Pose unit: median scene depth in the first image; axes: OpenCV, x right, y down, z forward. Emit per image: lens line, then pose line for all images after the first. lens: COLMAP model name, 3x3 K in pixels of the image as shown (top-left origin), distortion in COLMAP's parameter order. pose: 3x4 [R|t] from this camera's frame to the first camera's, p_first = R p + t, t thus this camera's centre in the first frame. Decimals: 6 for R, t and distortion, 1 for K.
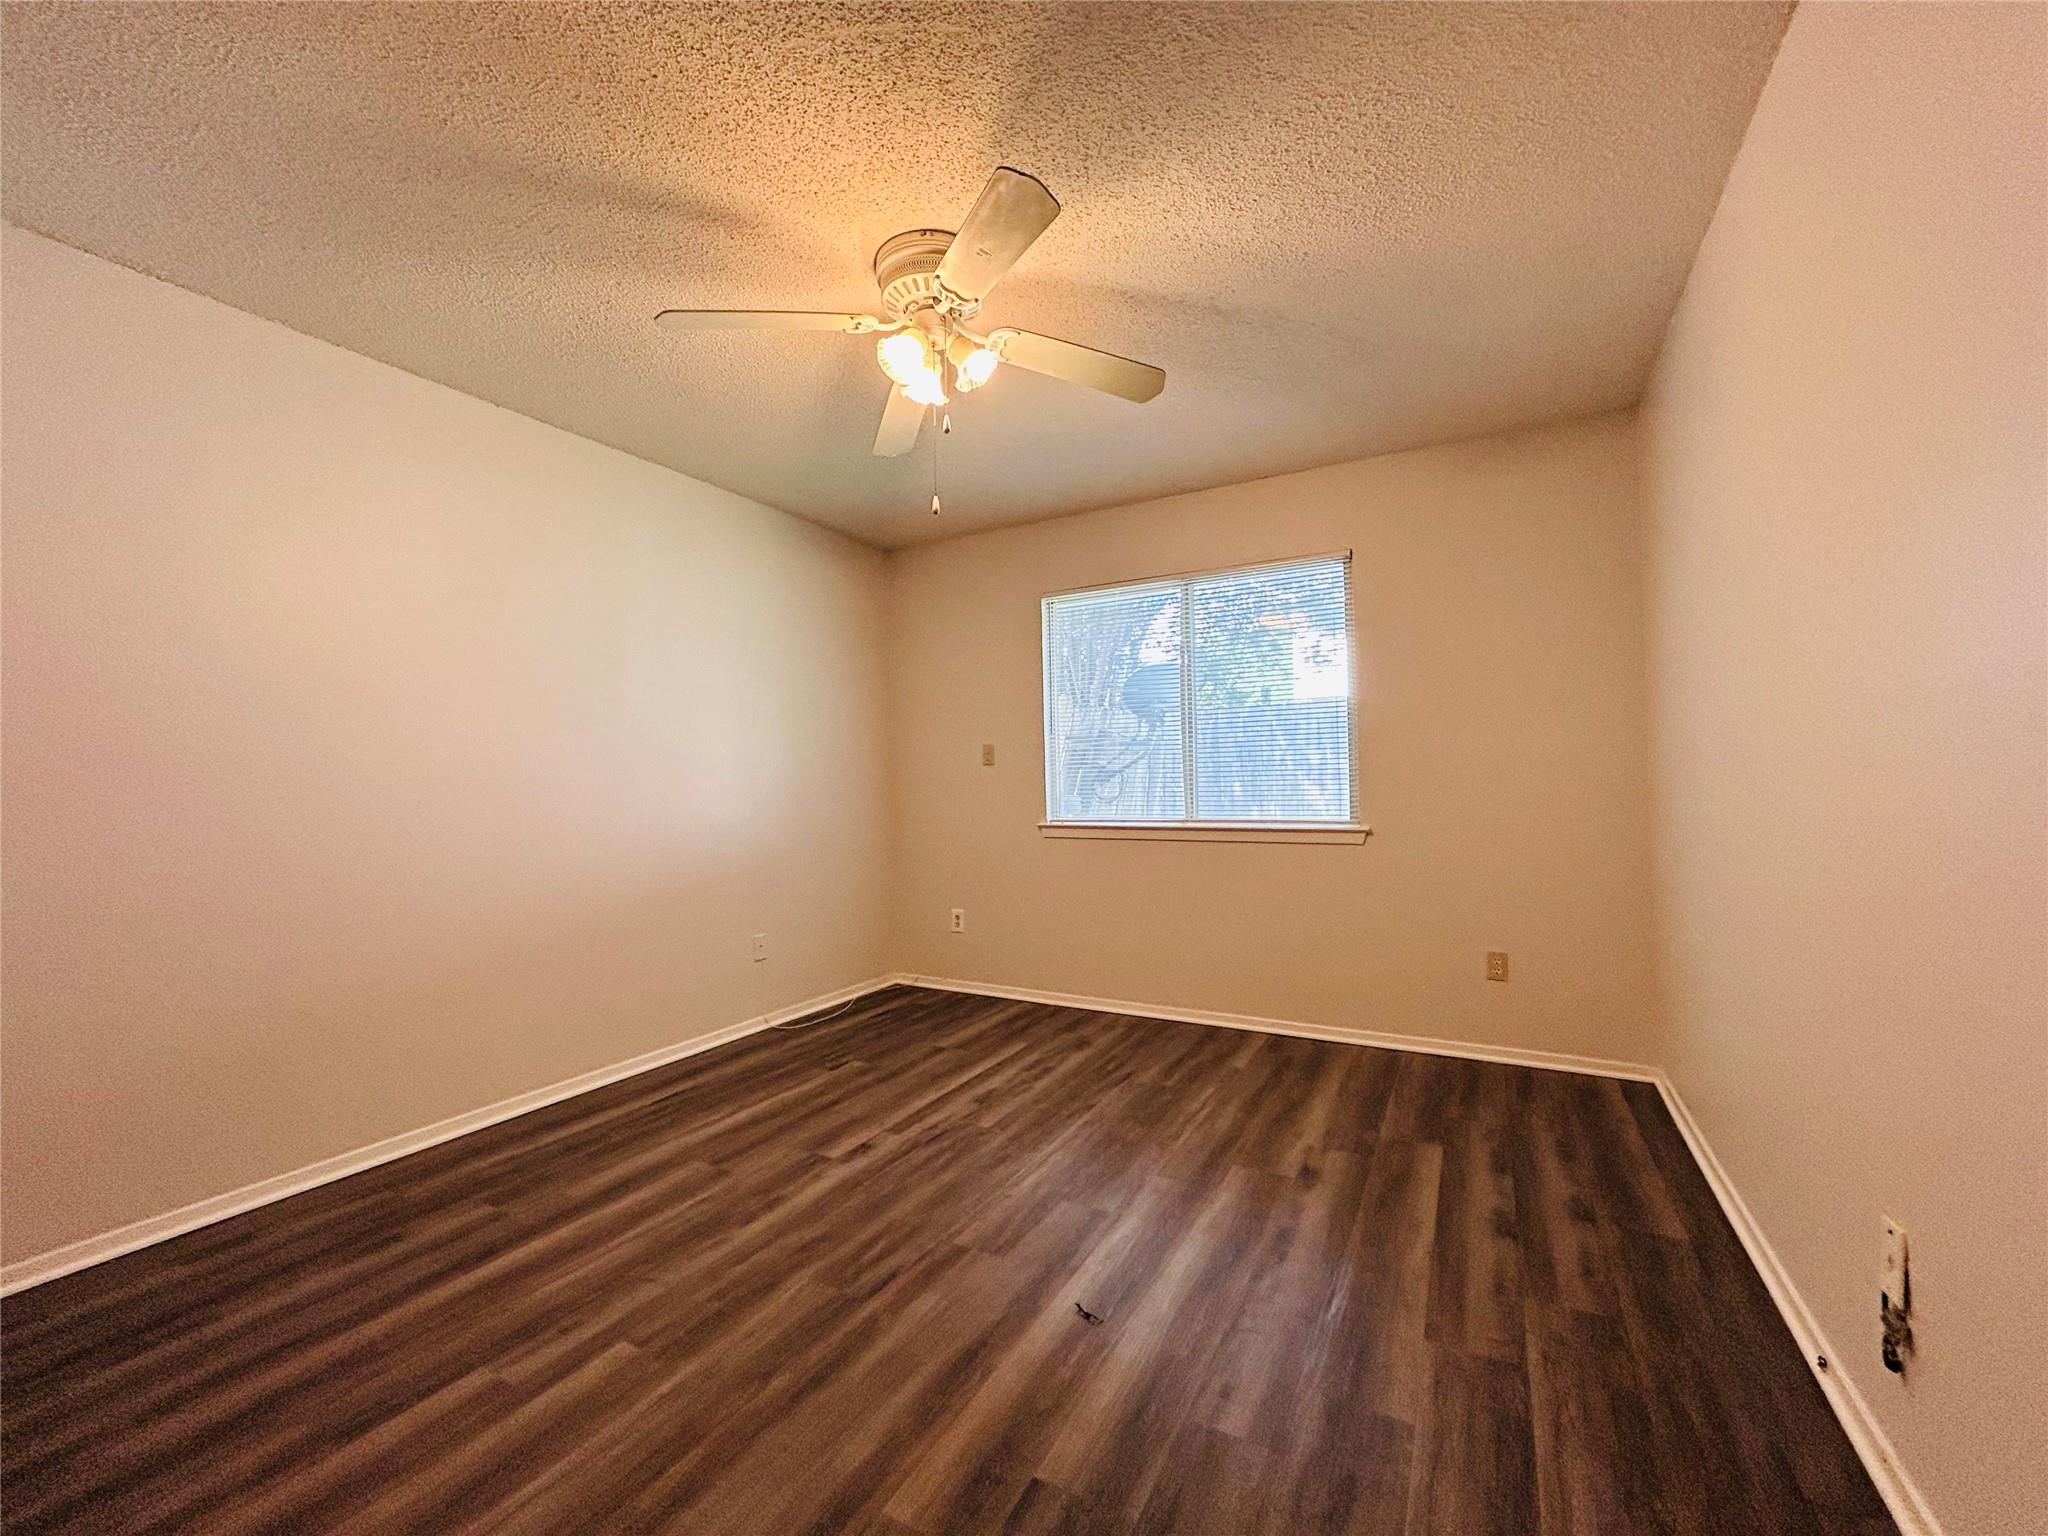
lens RADIAL K [[822.6, 0, 1027.3], [0, 822.6, 765.8], [0, 0, 1]] dist [0.001283, 0.001743]
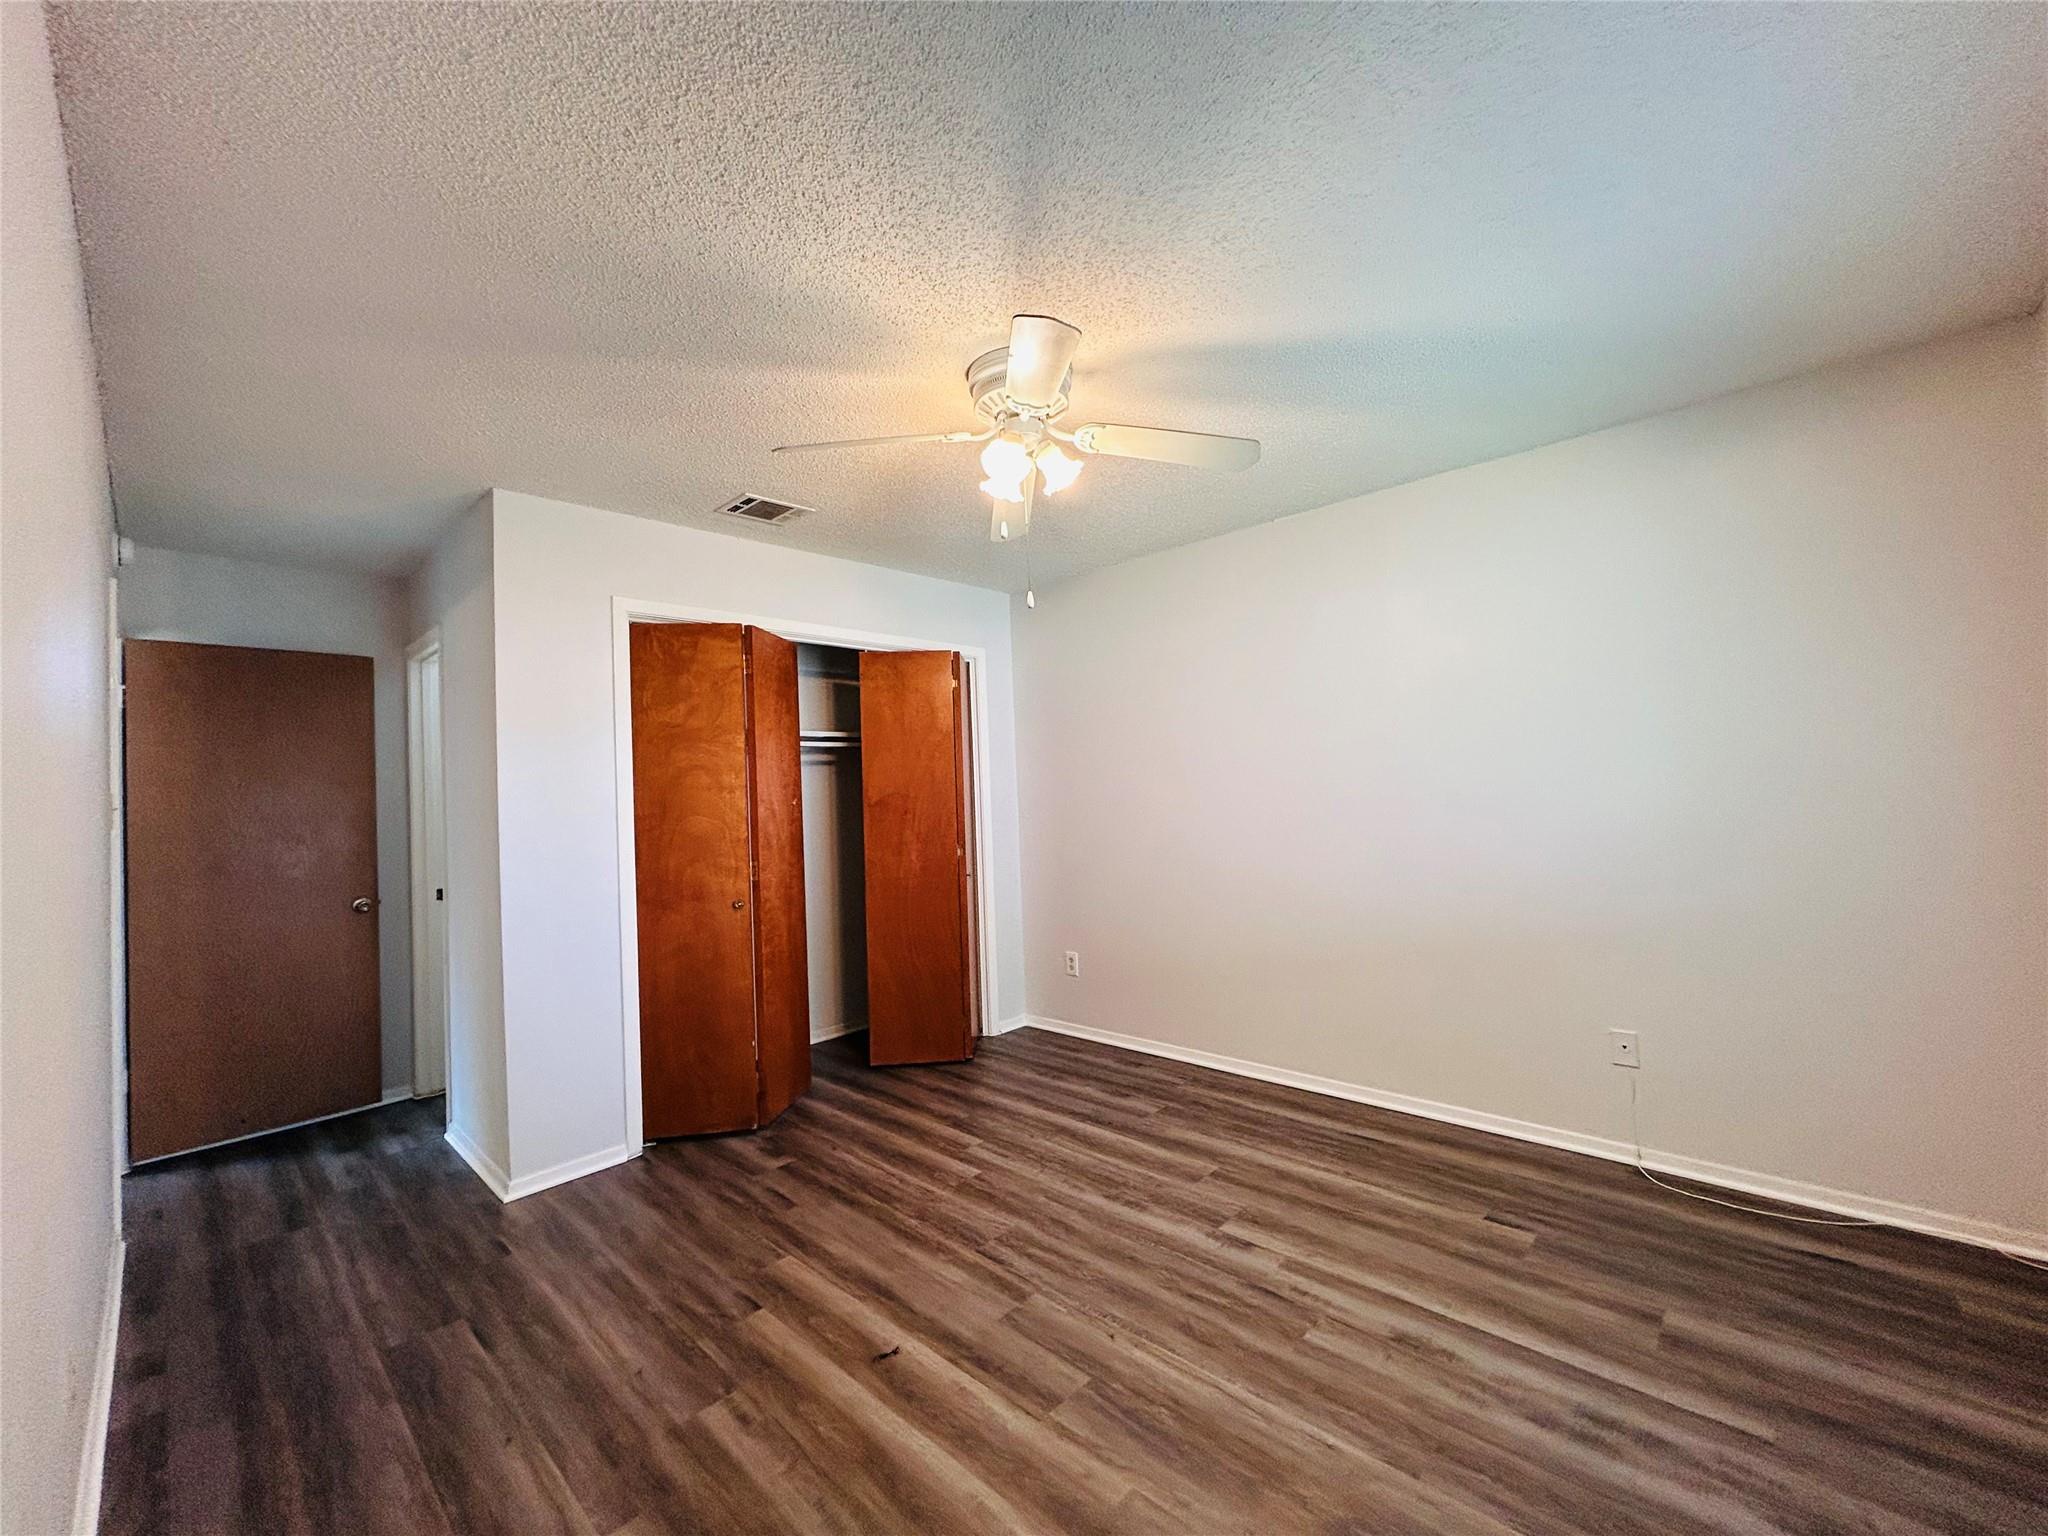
lens RADIAL K [[822.6, 0, 1026.3], [0, 822.6, 745.9], [0, 0, 1]] dist [0.001283, 0.001743]
pose [[-0.253366, -0.028870, -0.966940, 0.713983], [0.067431, 0.996596, -0.047425, -0.060844], [0.965018, -0.077218, -0.250556, 0.964762]]
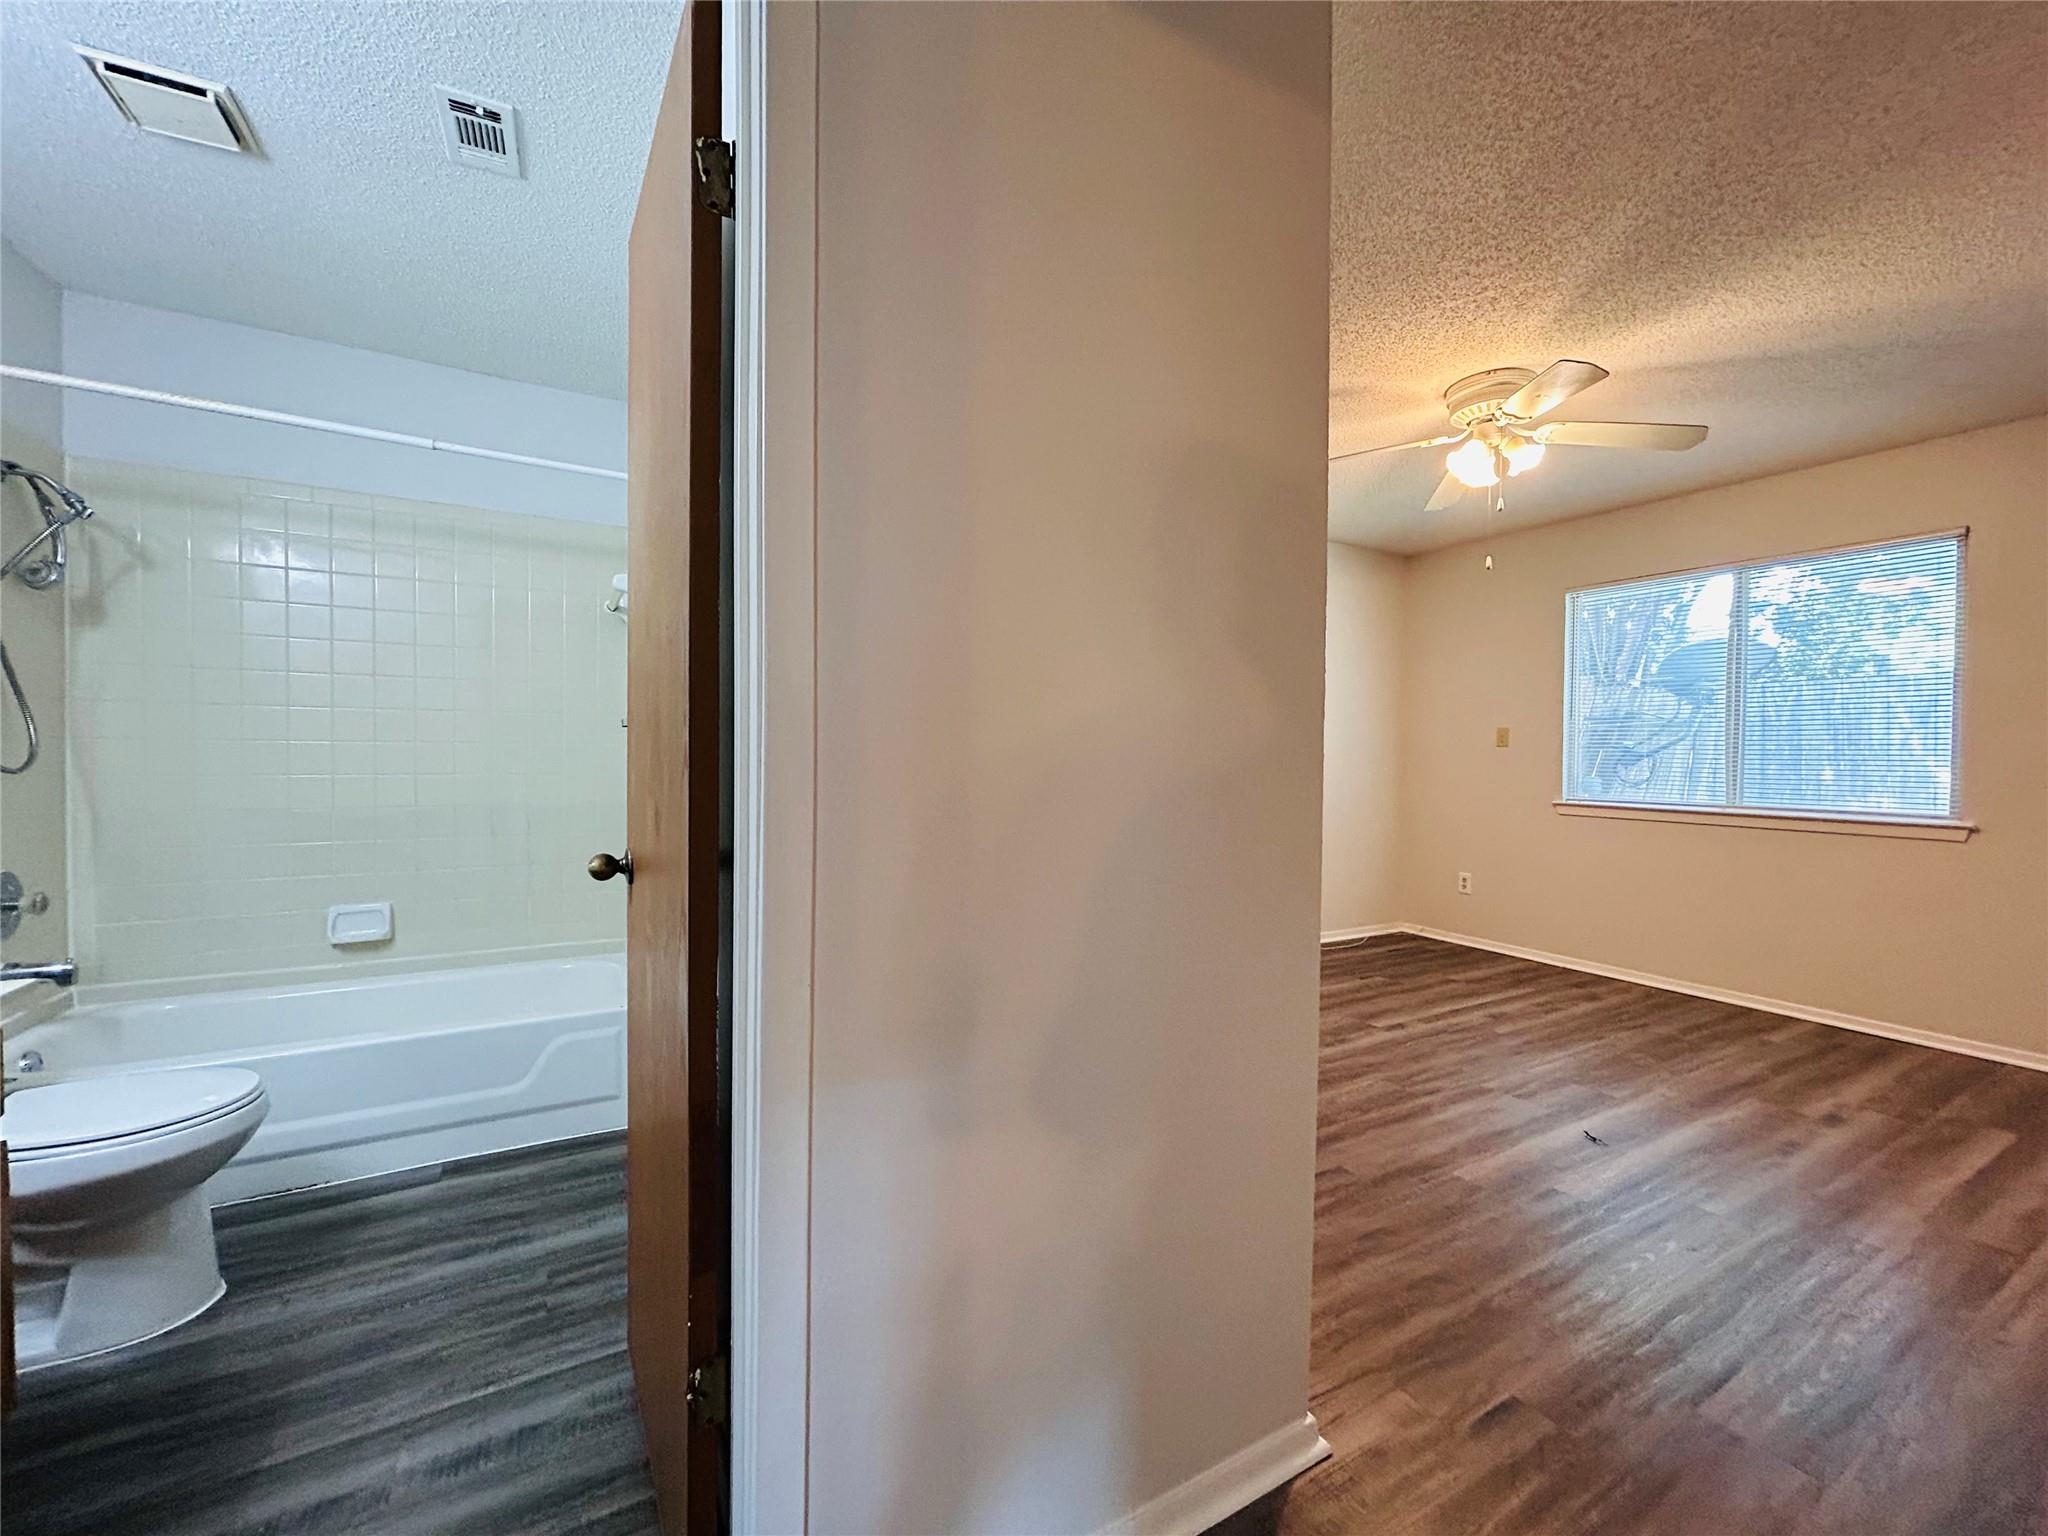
lens RADIAL K [[822.6, 0, 1029.3], [0, 822.6, 769.4], [0, 0, 1]] dist [0.001283, 0.001743]
pose [[0.858030, 0.036803, -0.512279, -0.038580], [-0.015918, 0.998856, 0.045099, -0.016081], [0.513352, -0.030542, 0.857634, -0.453525]]
